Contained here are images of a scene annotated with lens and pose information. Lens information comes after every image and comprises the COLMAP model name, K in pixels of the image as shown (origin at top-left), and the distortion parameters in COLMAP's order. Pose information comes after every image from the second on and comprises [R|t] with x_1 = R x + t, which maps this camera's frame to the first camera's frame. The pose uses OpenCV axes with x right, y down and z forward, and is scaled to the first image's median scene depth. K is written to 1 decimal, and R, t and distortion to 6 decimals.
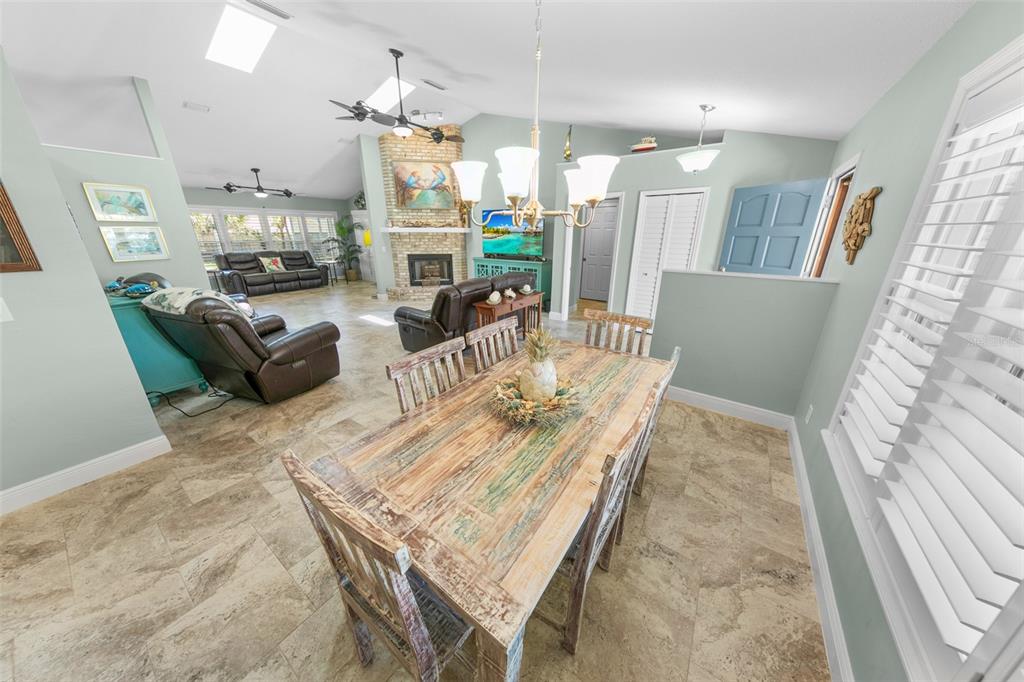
lens RADIAL K [[319.4, 0, 509.8], [0, 319.4, 339.6], [0, 0, 1]] dist [0.010549, -0.000063]
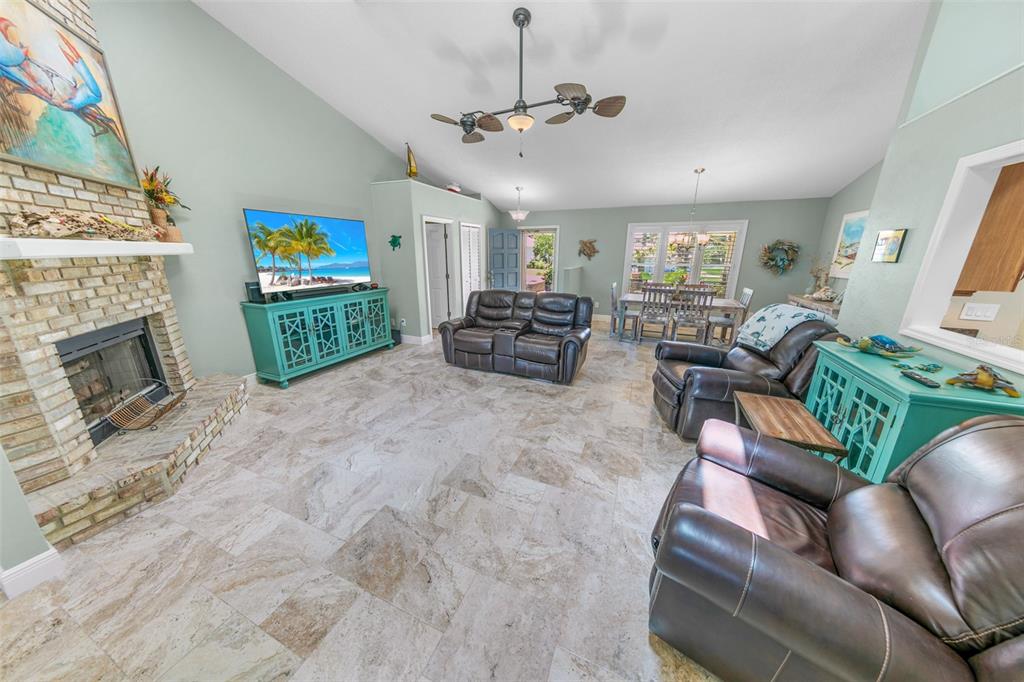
lens RADIAL K [[322.9, 0, 510.4], [0, 322.9, 340.1], [0, 0, 1]] dist [0.005588, -0.000192]
pose [[-0.212328, -0.264557, 0.940705, -0.651010], [0.311234, 0.894216, 0.321732, -0.245509], [-0.926310, 0.361092, -0.107528, 0.713488]]
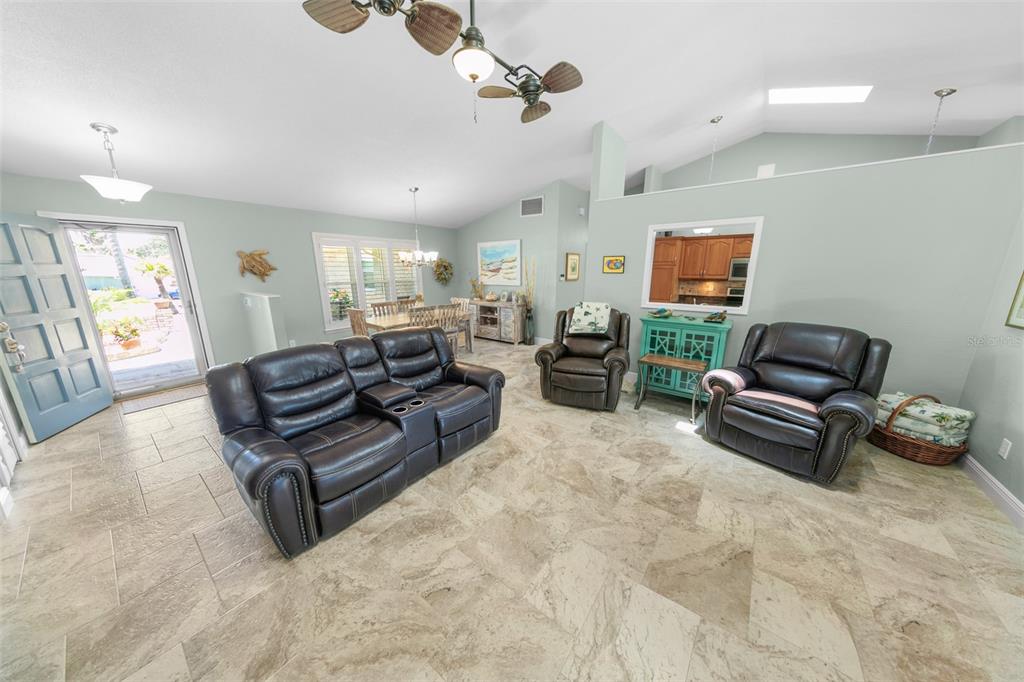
lens RADIAL K [[314.2, 0, 510.3], [0, 314.2, 342.0], [0, 0, 1]] dist [0.000844, 0.000043]
pose [[-0.999356, -0.011037, 0.034138, -0.223777], [0.008916, 0.845248, 0.534301, -0.303626], [-0.034752, 0.534261, -0.844605, 0.882014]]
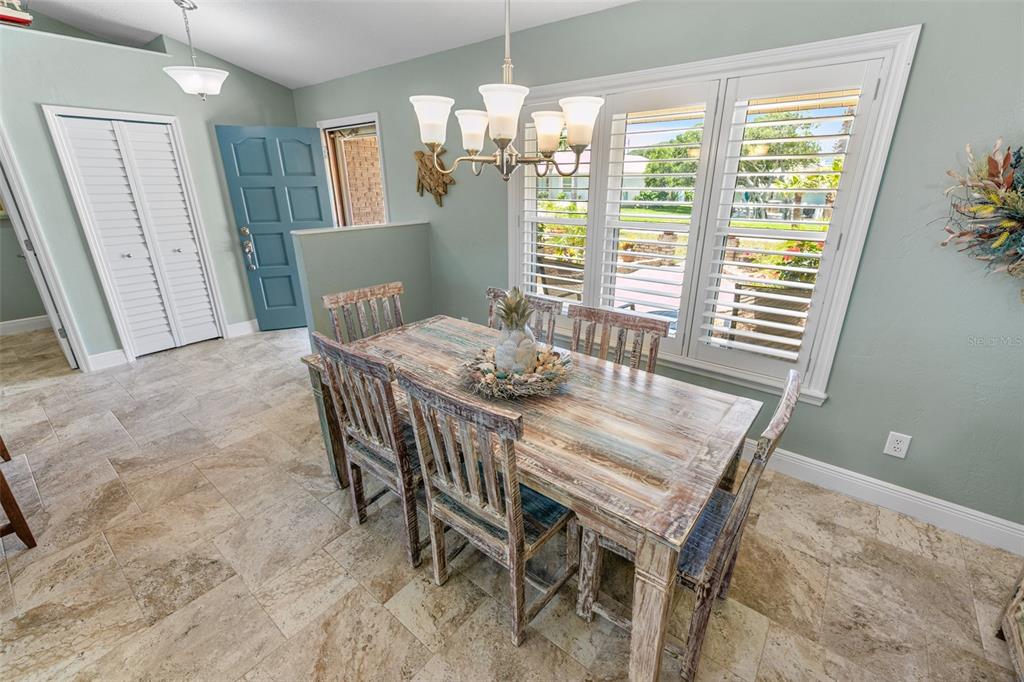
lens RADIAL K [[442.6, 0, 512.6], [0, 442.6, 343.8], [0, 0, 1]] dist [0.001244, 0.000446]
pose [[0.063297, -0.347720, 0.935460, -0.221640], [0.324662, 0.893528, 0.310165, -0.057185], [-0.943710, 0.284076, 0.169449, 0.168451]]
